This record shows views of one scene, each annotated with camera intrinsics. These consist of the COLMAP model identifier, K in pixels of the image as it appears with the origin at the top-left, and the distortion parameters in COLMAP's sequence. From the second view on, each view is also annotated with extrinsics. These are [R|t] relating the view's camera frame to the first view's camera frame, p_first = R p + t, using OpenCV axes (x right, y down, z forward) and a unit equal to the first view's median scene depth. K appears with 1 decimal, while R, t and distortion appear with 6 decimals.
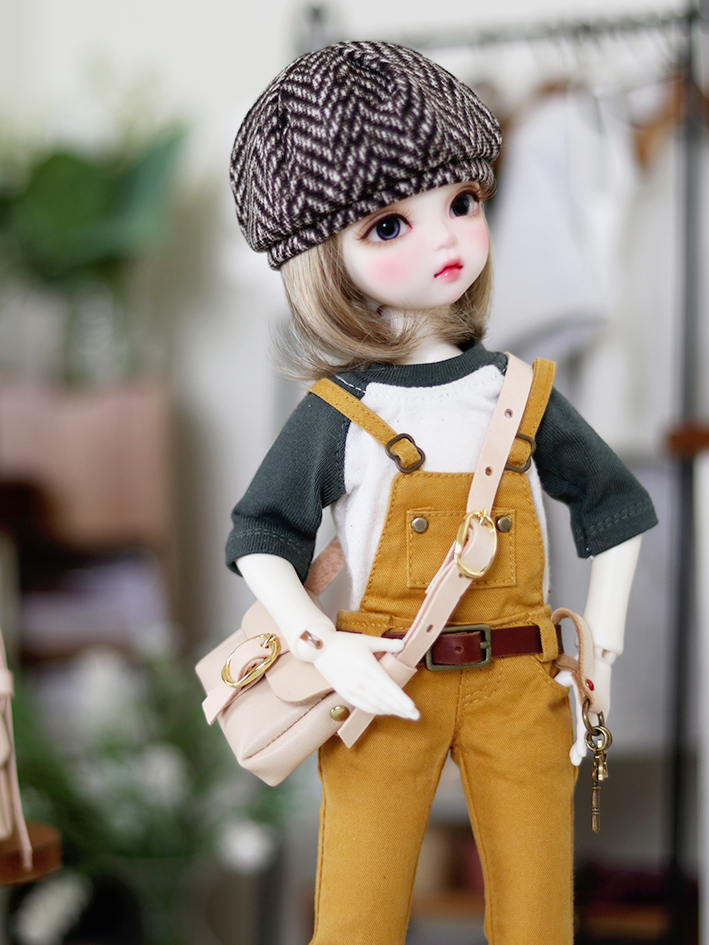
lens RADIAL K [[2708.3, 0, 354.5], [0, 2708.3, 472.5], [0, 0, 1]] dist [-0.185976, 0.784536]
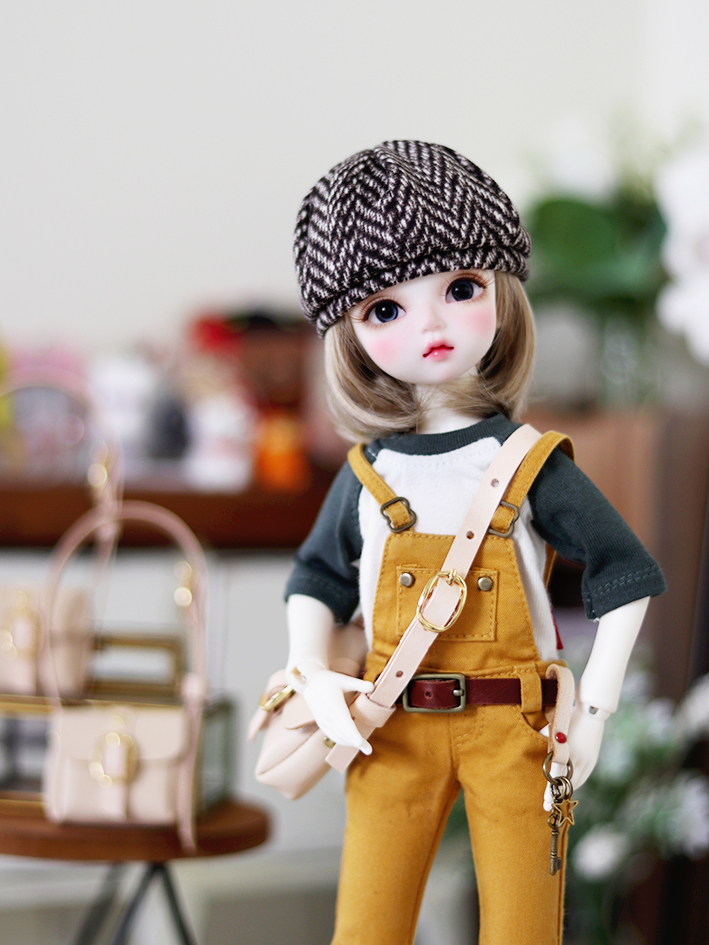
lens RADIAL K [[2708.3, 0, 354.5], [0, 2708.3, 472.5], [0, 0, 1]] dist [-0.185976, 0.784536]
pose [[0.880469, 0.047699, -0.471698, 0.530802], [-0.040853, 0.998859, 0.024749, -0.051604], [0.472340, -0.002520, 0.881413, 0.012881]]
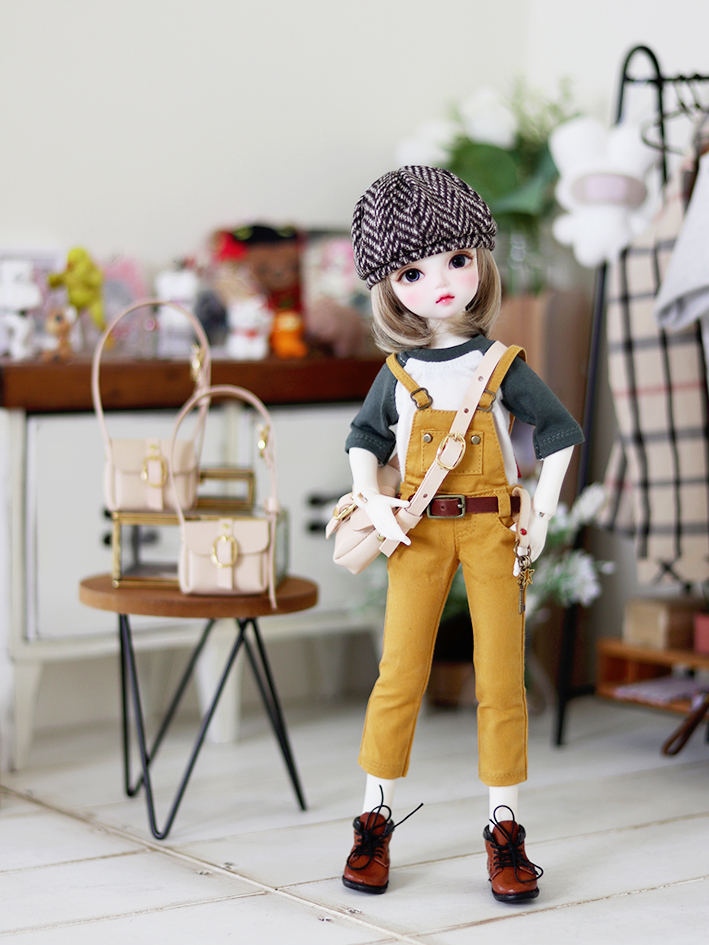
lens RADIAL K [[2708.3, 0, 354.5], [0, 2708.3, 472.5], [0, 0, 1]] dist [-0.185976, 0.784536]
pose [[0.913425, 0.063083, -0.402088, 0.719336], [-0.022912, 0.994319, 0.103949, -0.147260], [0.406361, -0.085737, 0.909681, -0.684777]]
